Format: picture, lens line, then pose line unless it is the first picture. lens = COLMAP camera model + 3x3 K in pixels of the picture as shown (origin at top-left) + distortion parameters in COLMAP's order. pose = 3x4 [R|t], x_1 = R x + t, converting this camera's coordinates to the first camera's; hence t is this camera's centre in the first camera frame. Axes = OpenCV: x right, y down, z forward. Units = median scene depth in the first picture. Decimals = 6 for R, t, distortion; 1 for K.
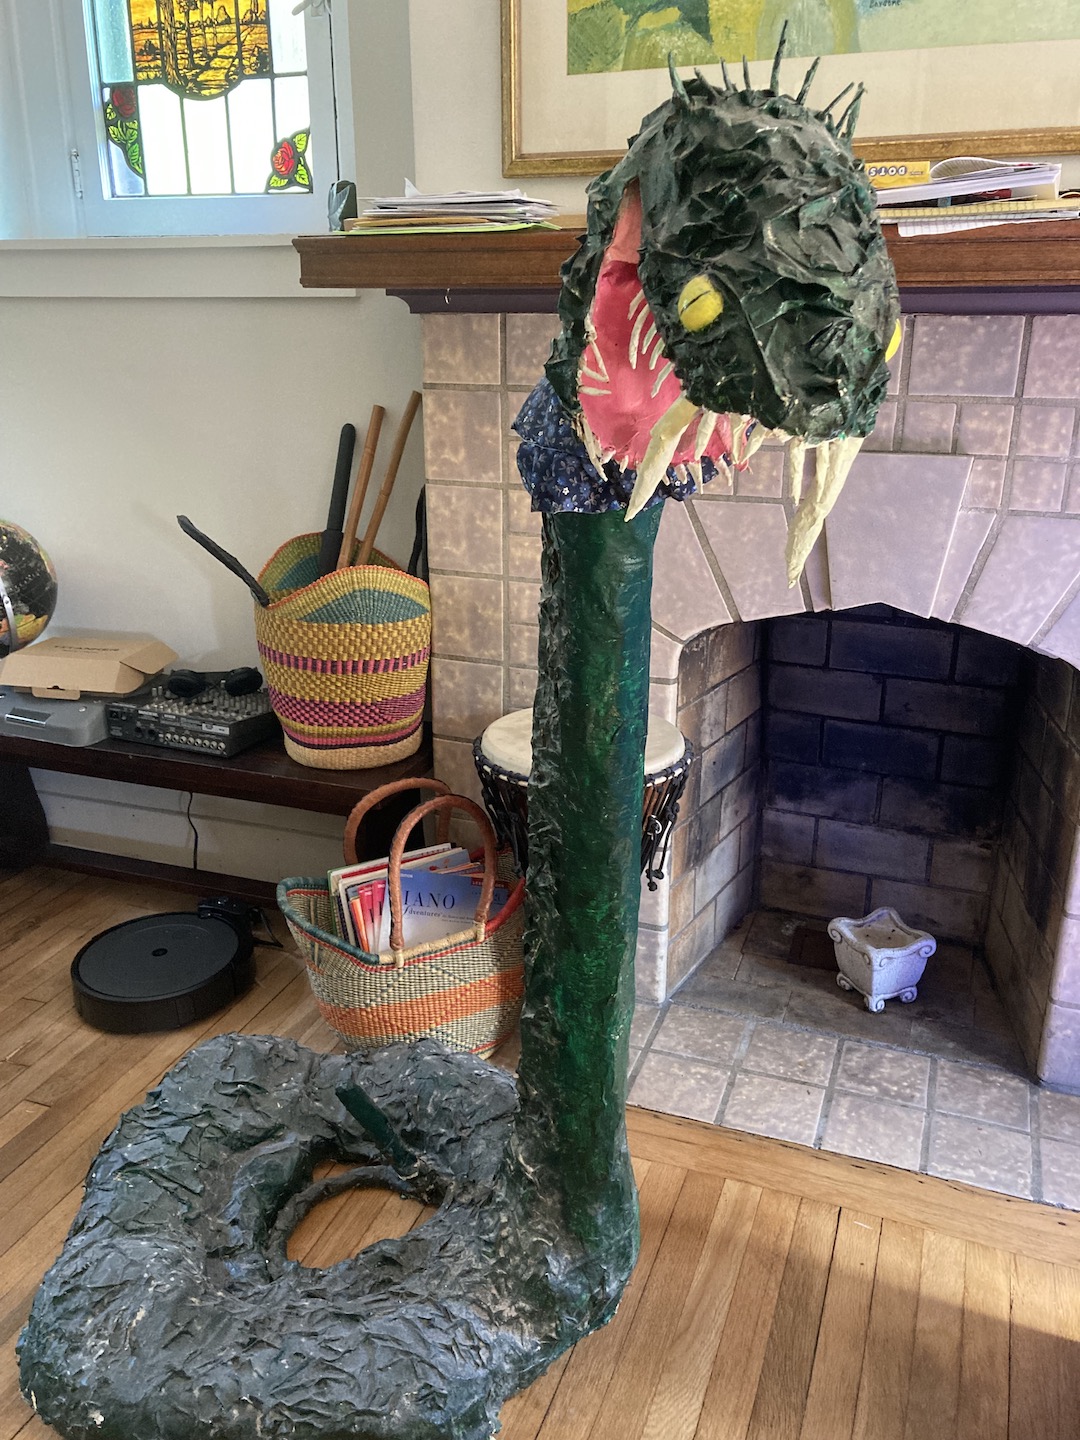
lens RADIAL K [[1197.2, 0, 546.8], [0, 1197.2, 725.8], [0, 0, 1]] dist [0.048505, -0.070484]
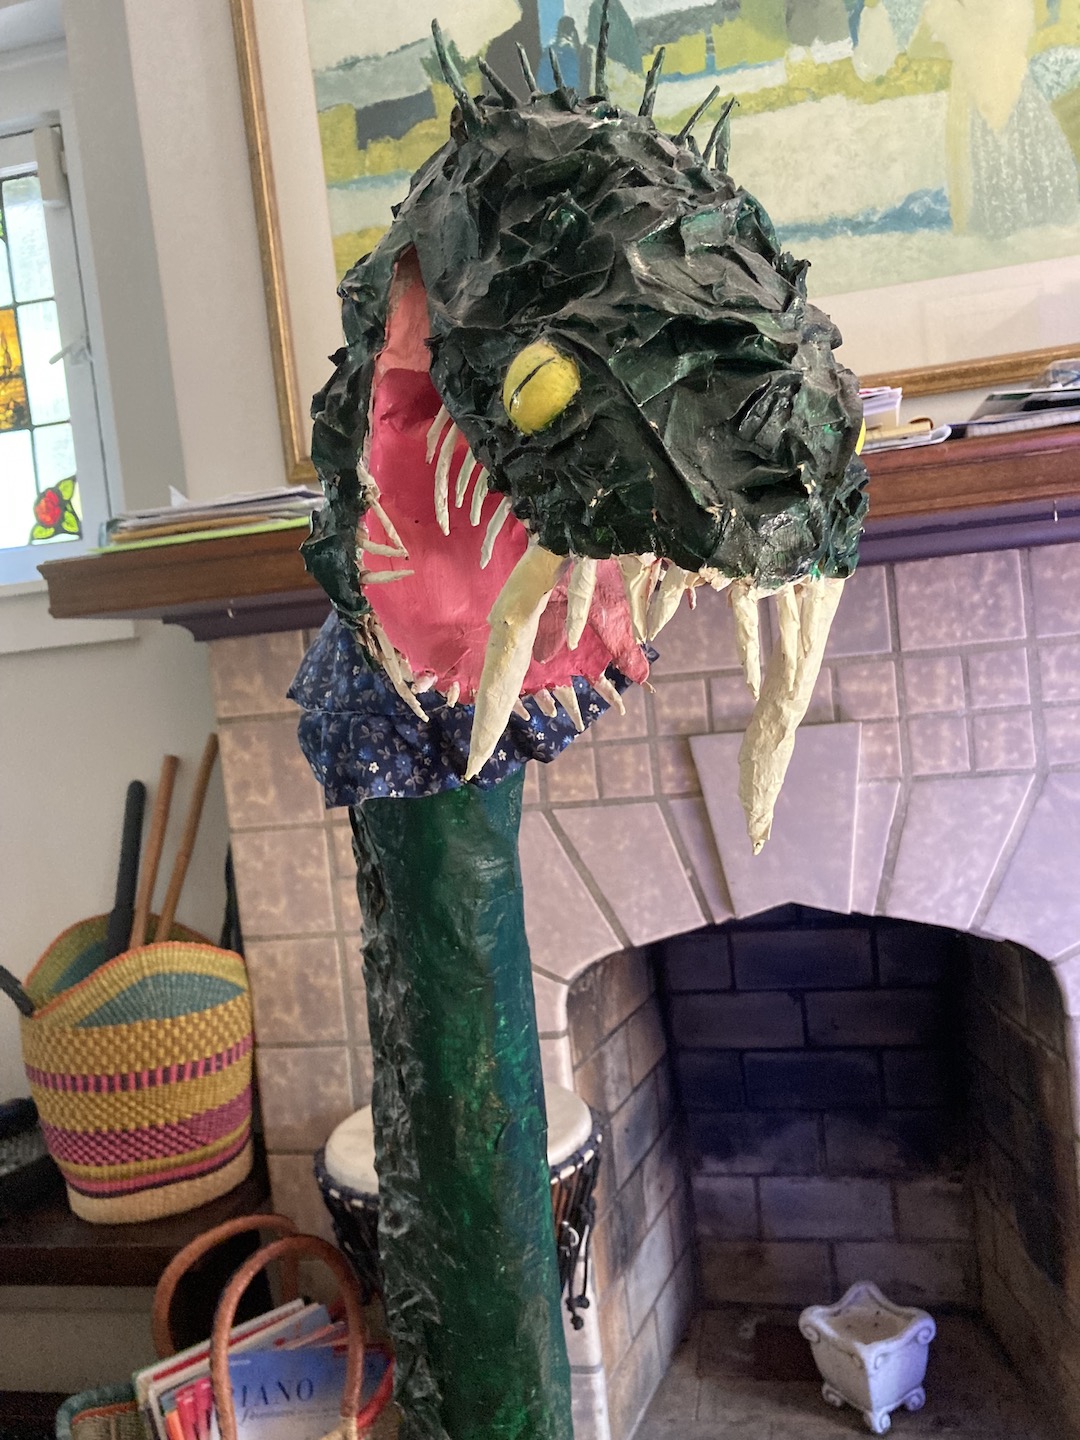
lens RADIAL K [[1197.2, 0, 546.8], [0, 1197.2, 725.8], [0, 0, 1]] dist [0.048505, -0.070484]
pose [[0.984501, -0.114226, 0.133082, 0.011951], [0.147792, 0.948886, -0.278878, -0.010301], [-0.094424, 0.294224, 0.951061, 0.175765]]
